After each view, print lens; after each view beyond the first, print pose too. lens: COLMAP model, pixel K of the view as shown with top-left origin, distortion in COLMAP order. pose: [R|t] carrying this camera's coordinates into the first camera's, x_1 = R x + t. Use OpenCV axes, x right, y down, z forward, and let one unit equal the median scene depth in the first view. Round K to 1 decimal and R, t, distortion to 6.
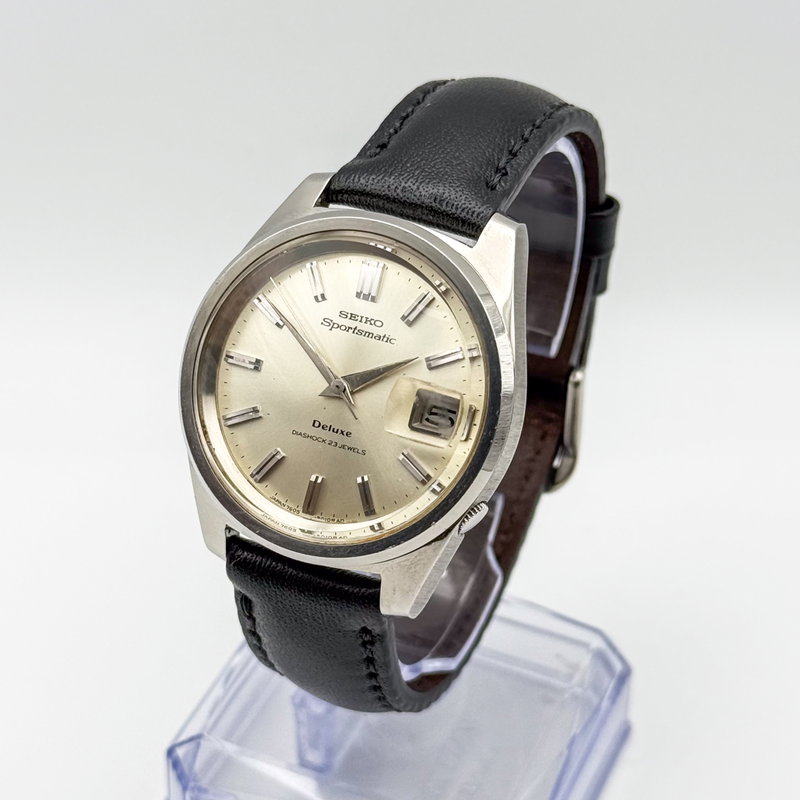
lens RADIAL K [[2255.7, 0, 400.0], [0, 2255.7, 400.0], [0, 0, 1]] dist [0.141627, -0.119559]
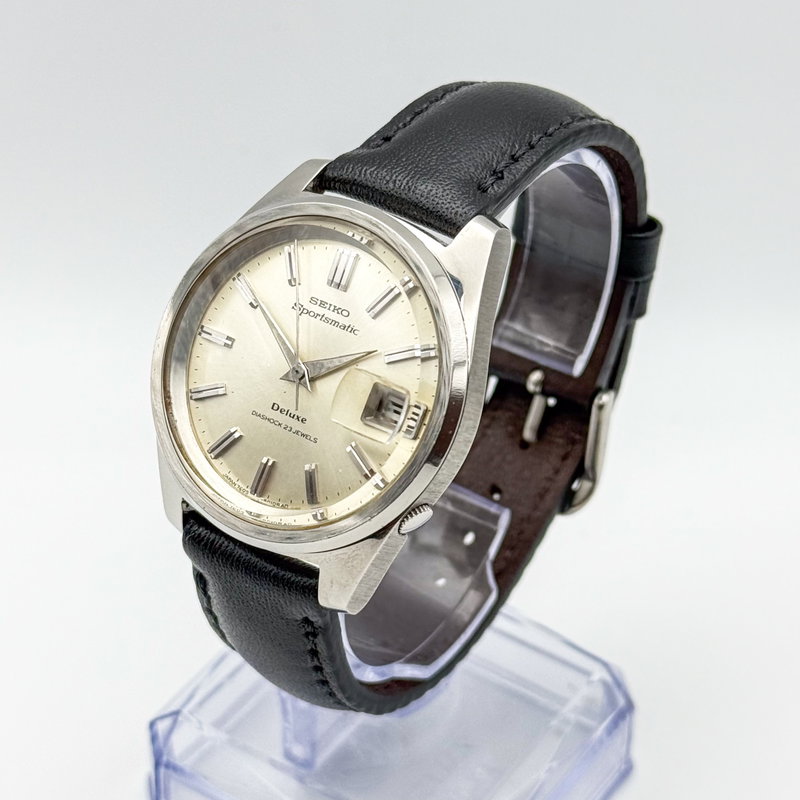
lens RADIAL K [[2255.7, 0, 400.0], [0, 2255.7, 400.0], [0, 0, 1]] dist [0.141627, -0.119559]
pose [[0.982073, 0.111711, -0.151833, 0.165161], [-0.114210, 0.993426, -0.007813, 0.008874], [0.149962, 0.025014, 0.988375, 0.023833]]
